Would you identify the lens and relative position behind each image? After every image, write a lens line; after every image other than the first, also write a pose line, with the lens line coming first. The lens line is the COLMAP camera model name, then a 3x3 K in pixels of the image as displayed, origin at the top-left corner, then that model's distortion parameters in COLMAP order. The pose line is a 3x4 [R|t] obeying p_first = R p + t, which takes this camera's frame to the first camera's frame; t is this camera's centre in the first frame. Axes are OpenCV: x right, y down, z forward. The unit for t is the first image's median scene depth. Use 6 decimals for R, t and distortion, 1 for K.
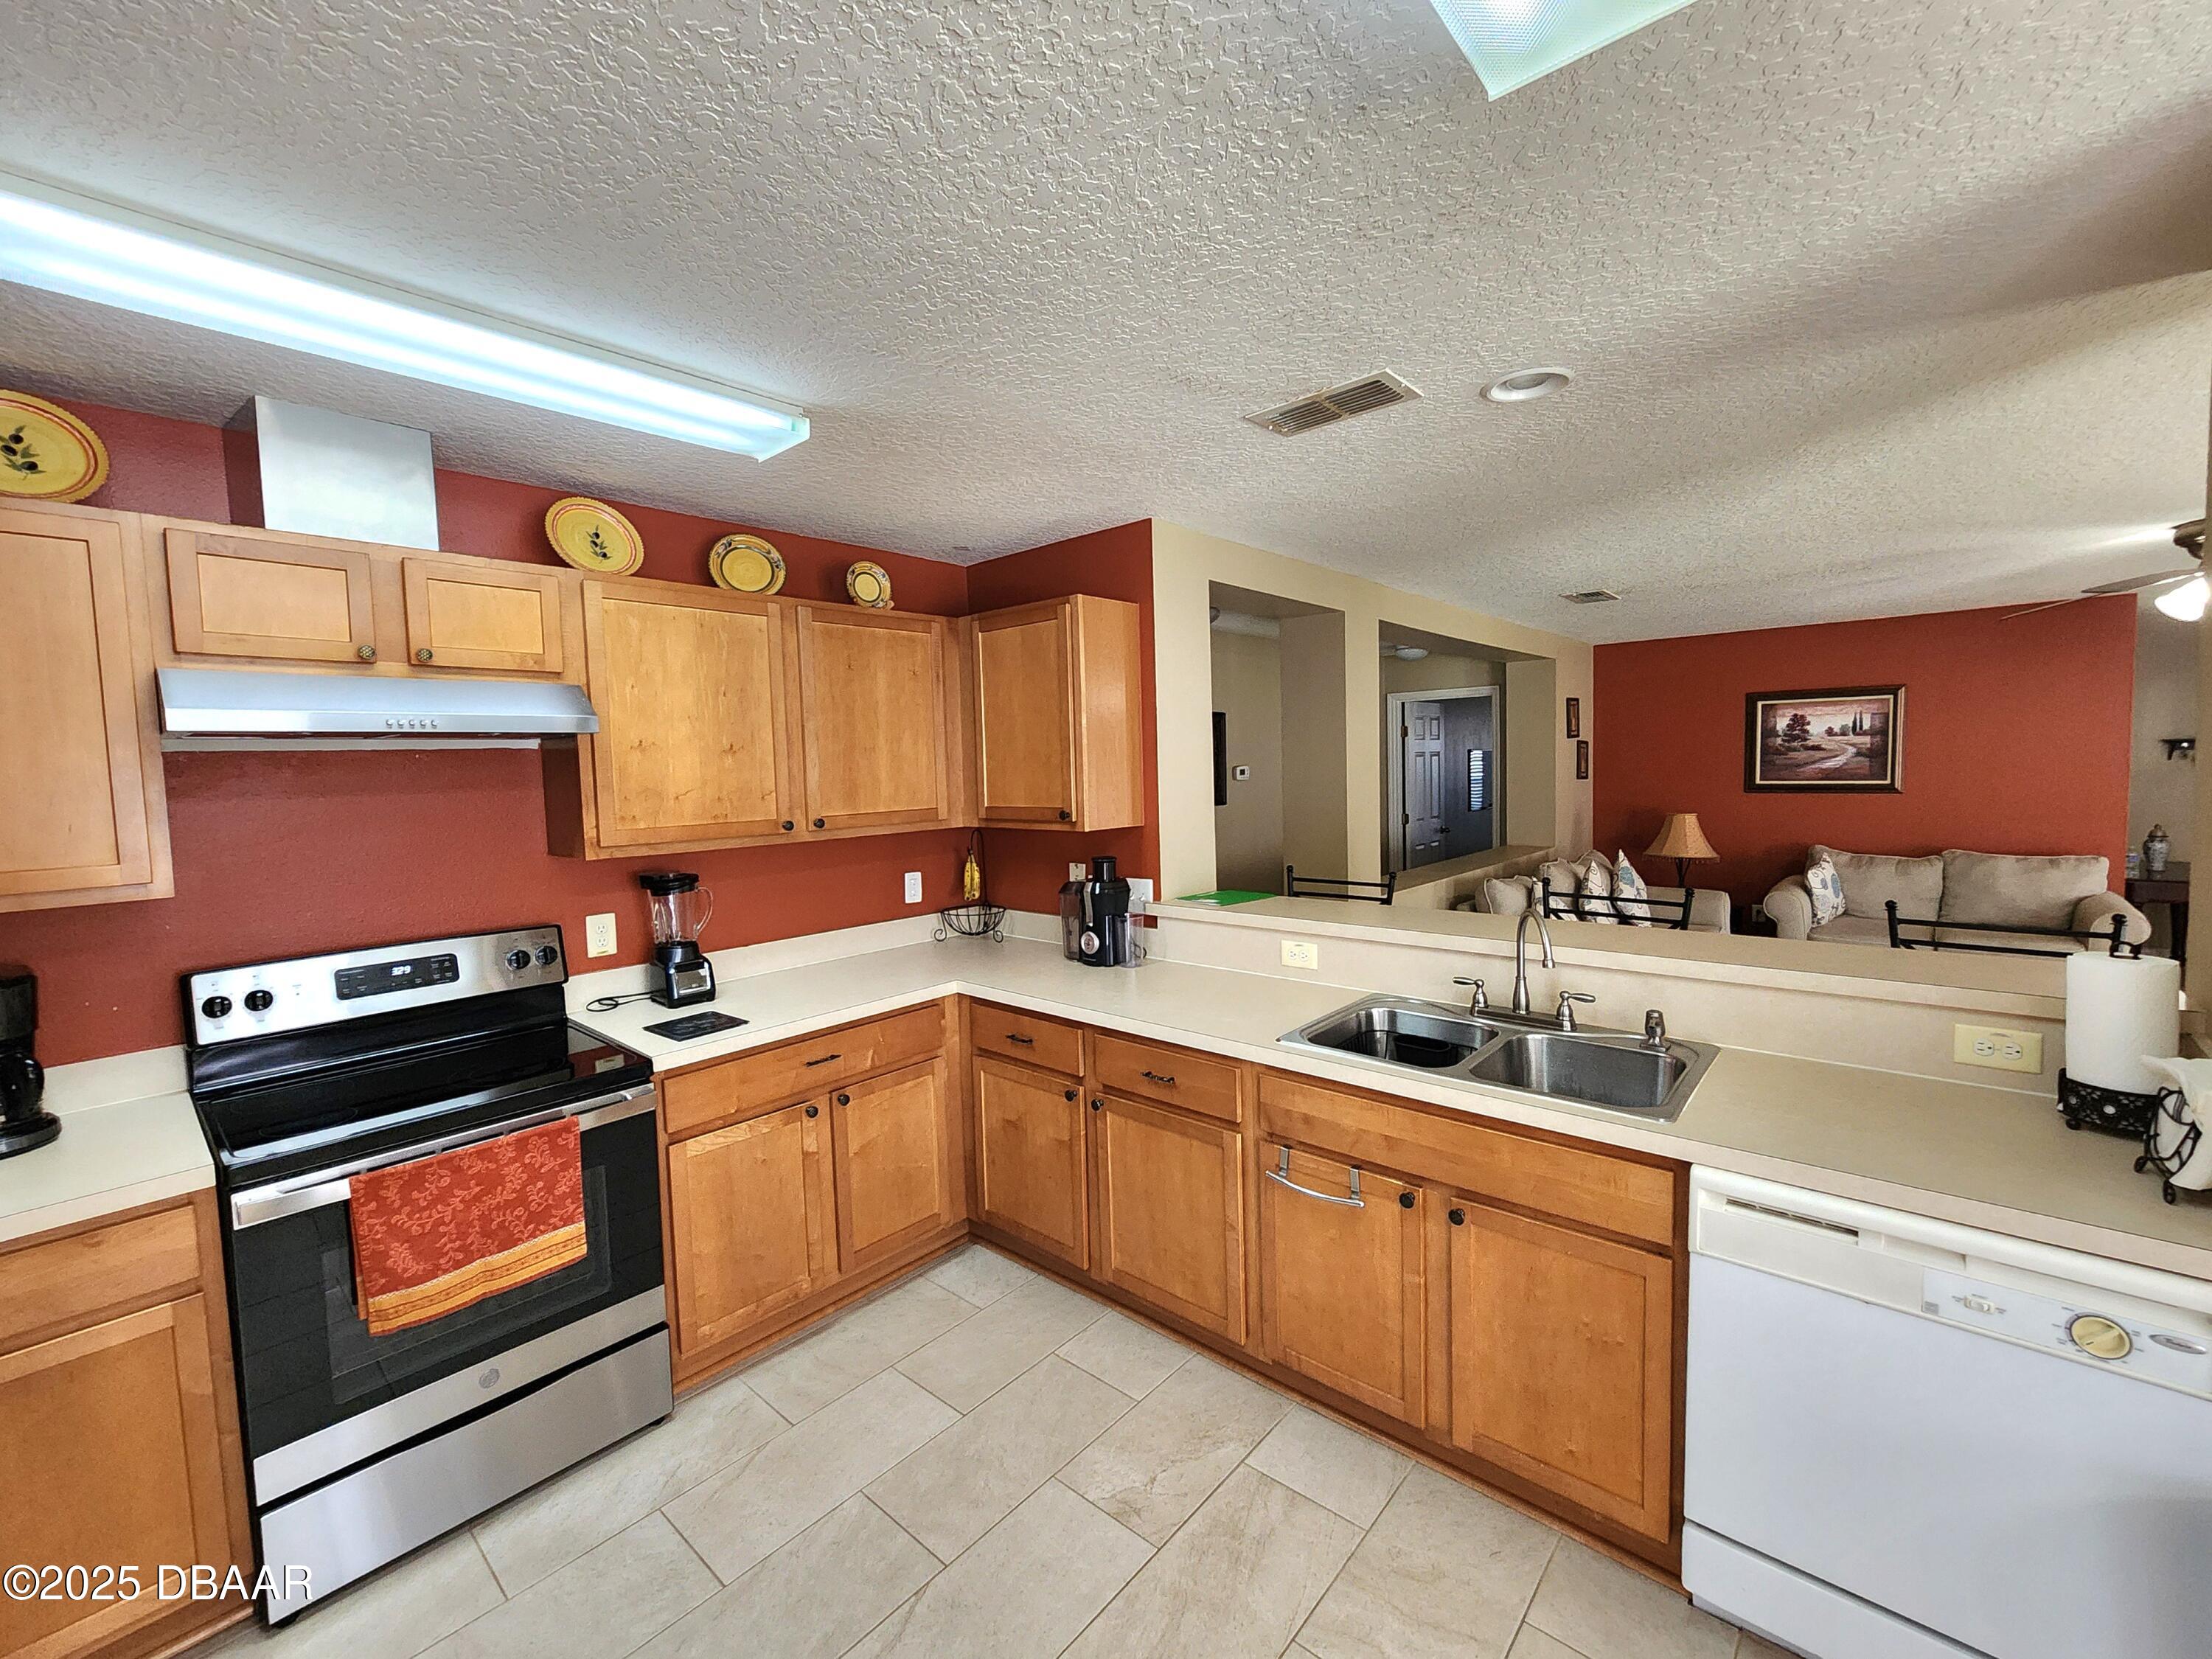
lens RADIAL K [[909.4, 0, 1115.3], [0, 909.4, 822.5], [0, 0, 1]] dist [-0.000880, -0.000057]
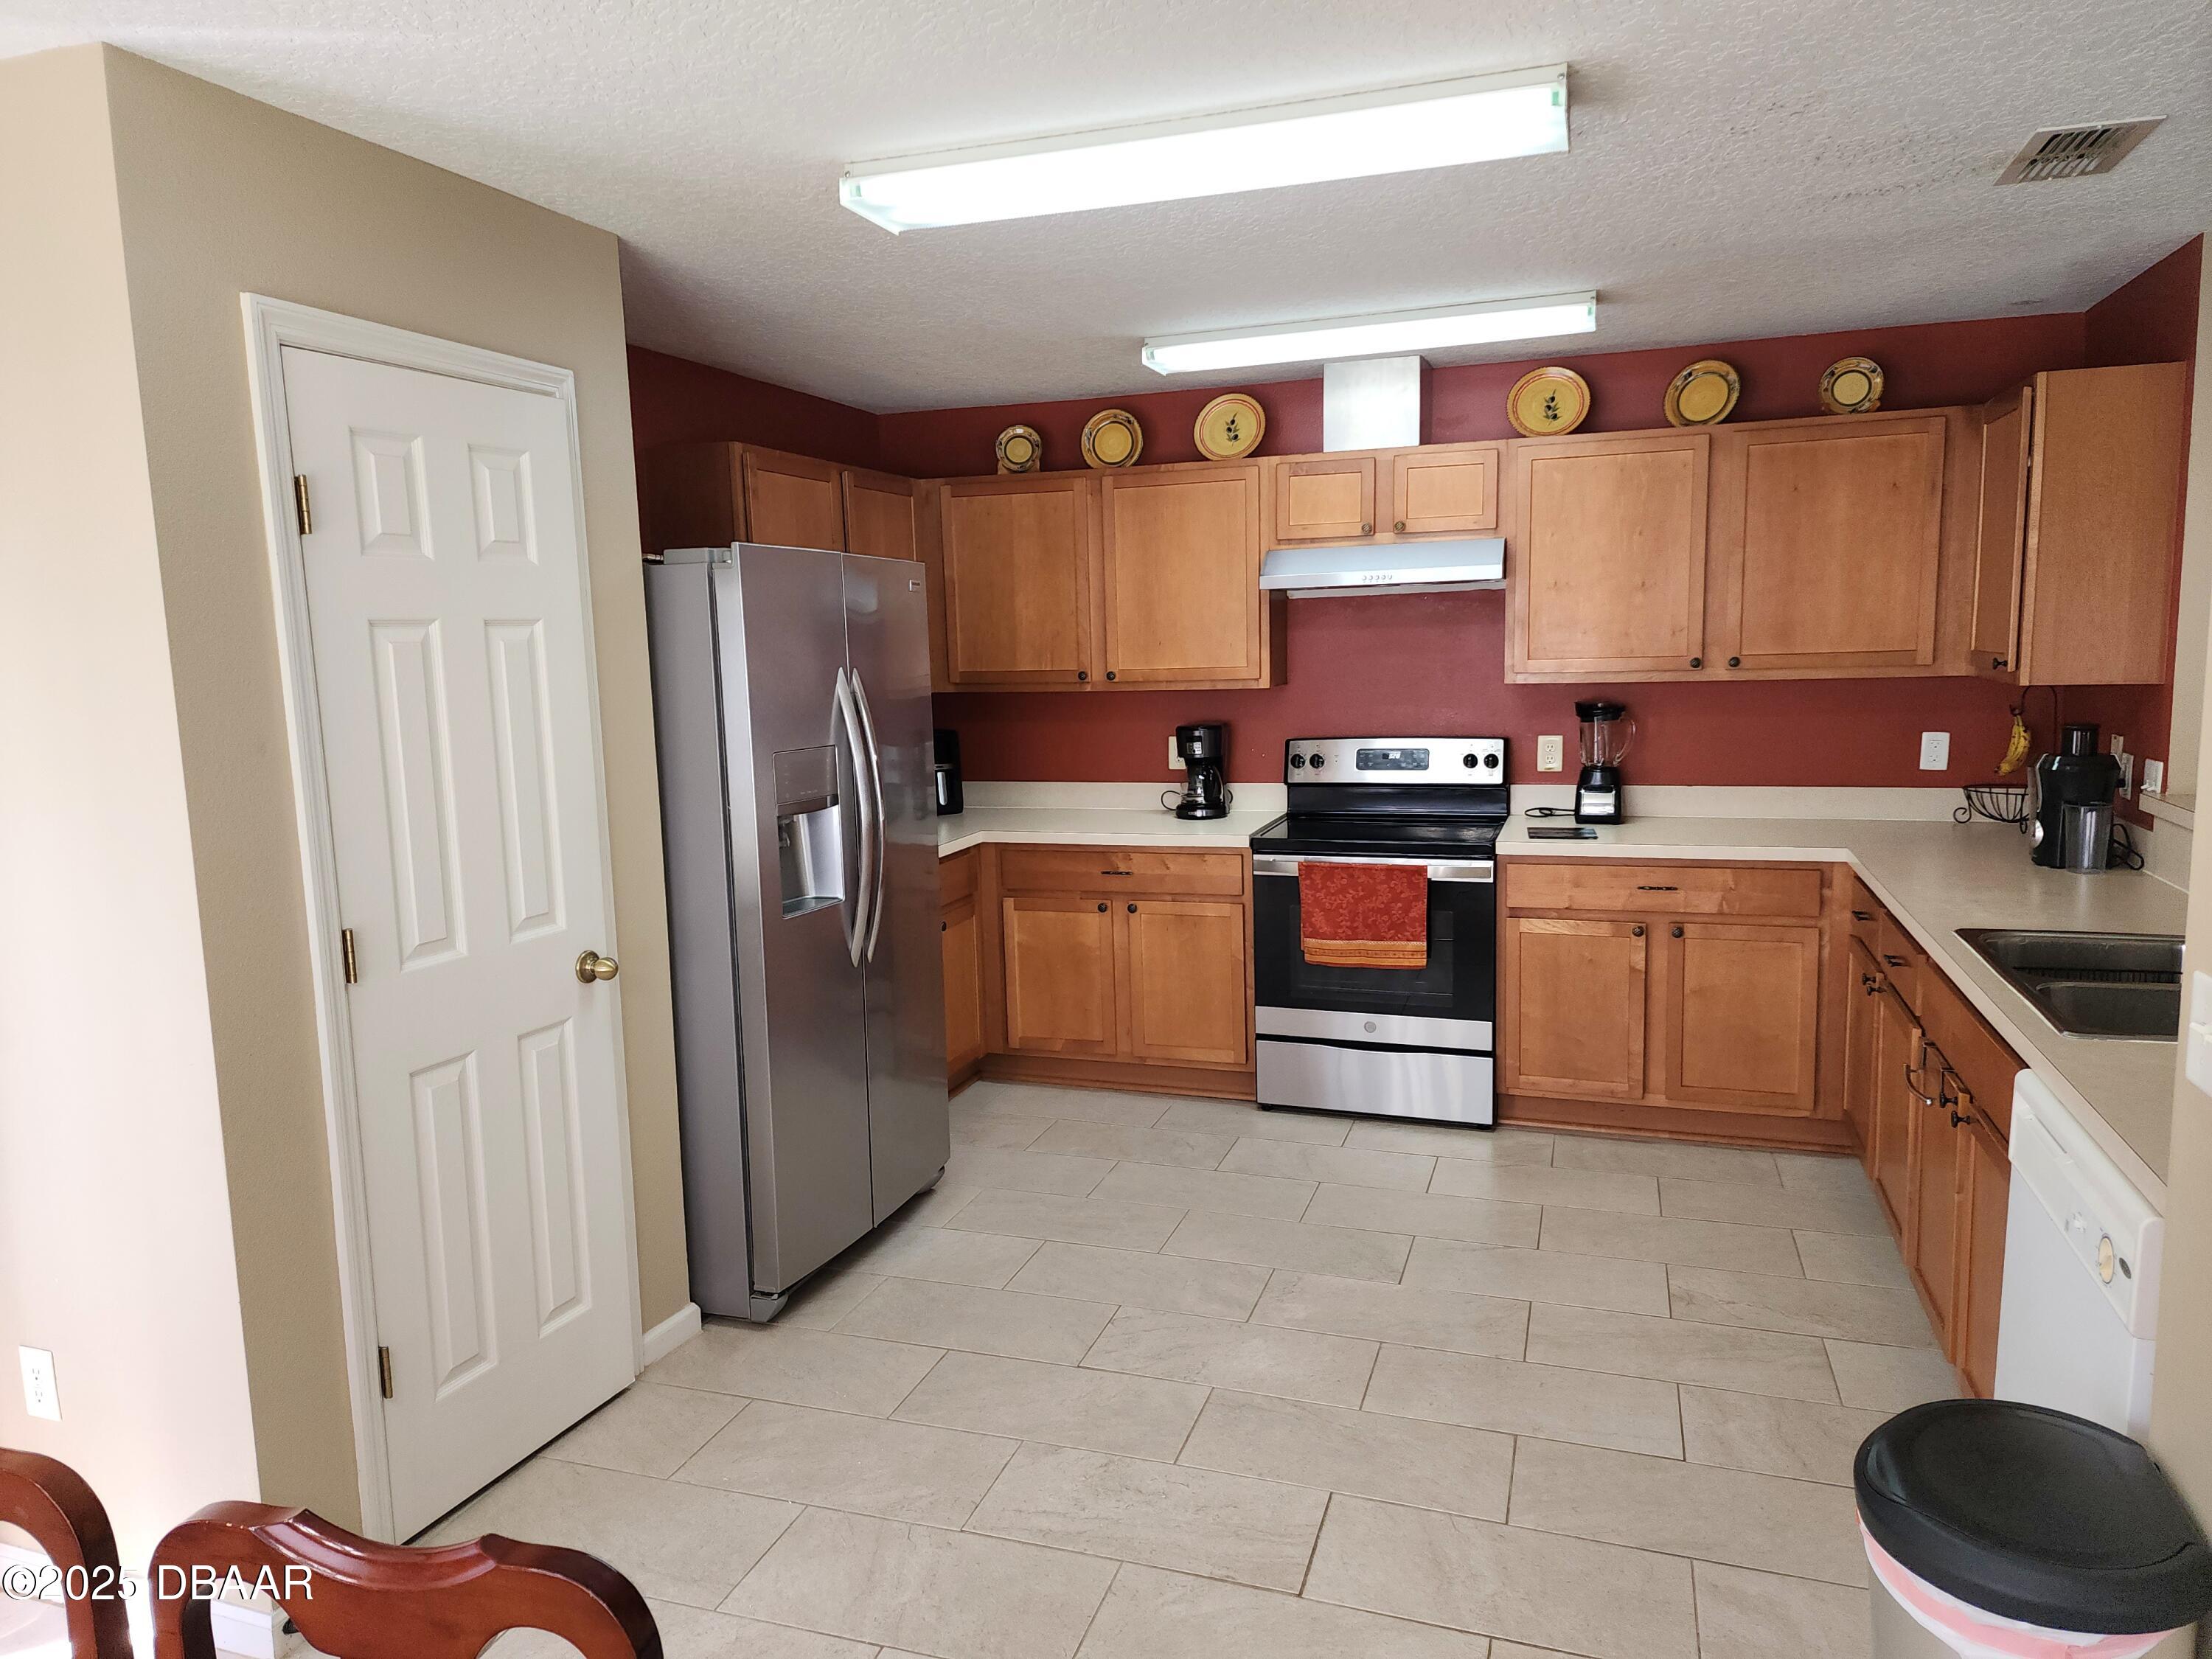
lens RADIAL K [[1475.2, 0, 1101.6], [0, 1475.2, 826.4], [0, 0, 1]] dist [0.079424, -0.058539]
pose [[0.383548, 0.139343, -0.912948, 0.866309], [-0.041913, 0.990160, 0.133519, -0.009924], [0.922569, -0.012947, 0.385614, -0.218624]]
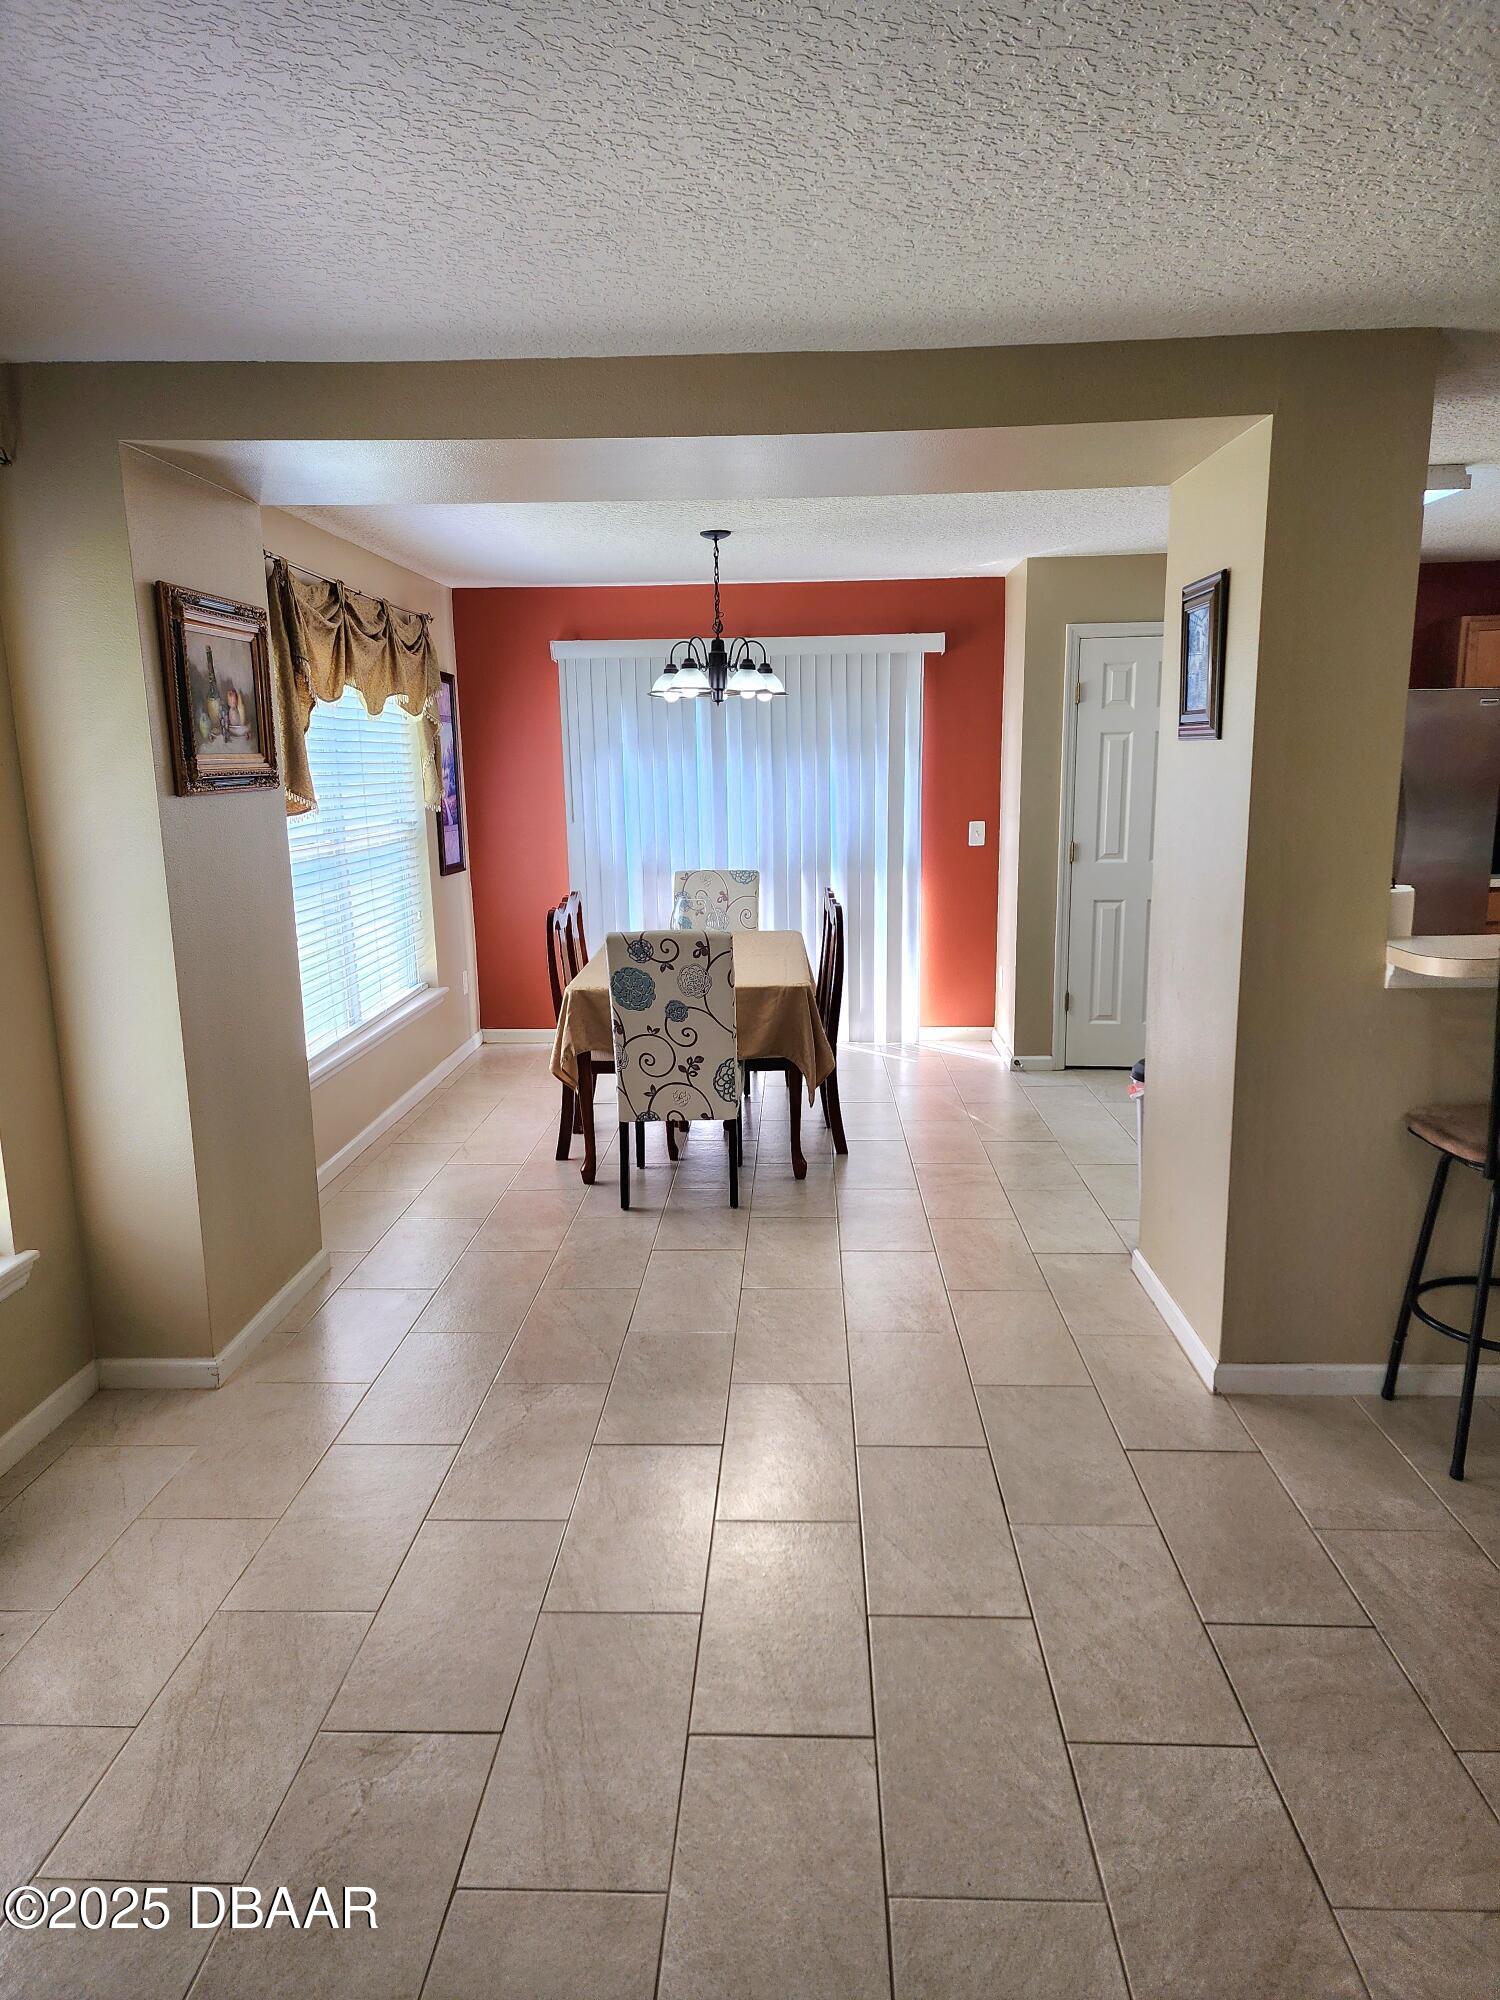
lens RADIAL K [[1333.8, 0, 748.3], [0, 1333.8, 1014.8], [0, 0, 1]] dist [0.079424, -0.058539]
pose [[-0.768084, 0.164469, -0.618867, 1.734991], [-0.001167, 0.966092, 0.258196, -0.113870], [0.640348, 0.199039, -0.741848, 1.046356]]
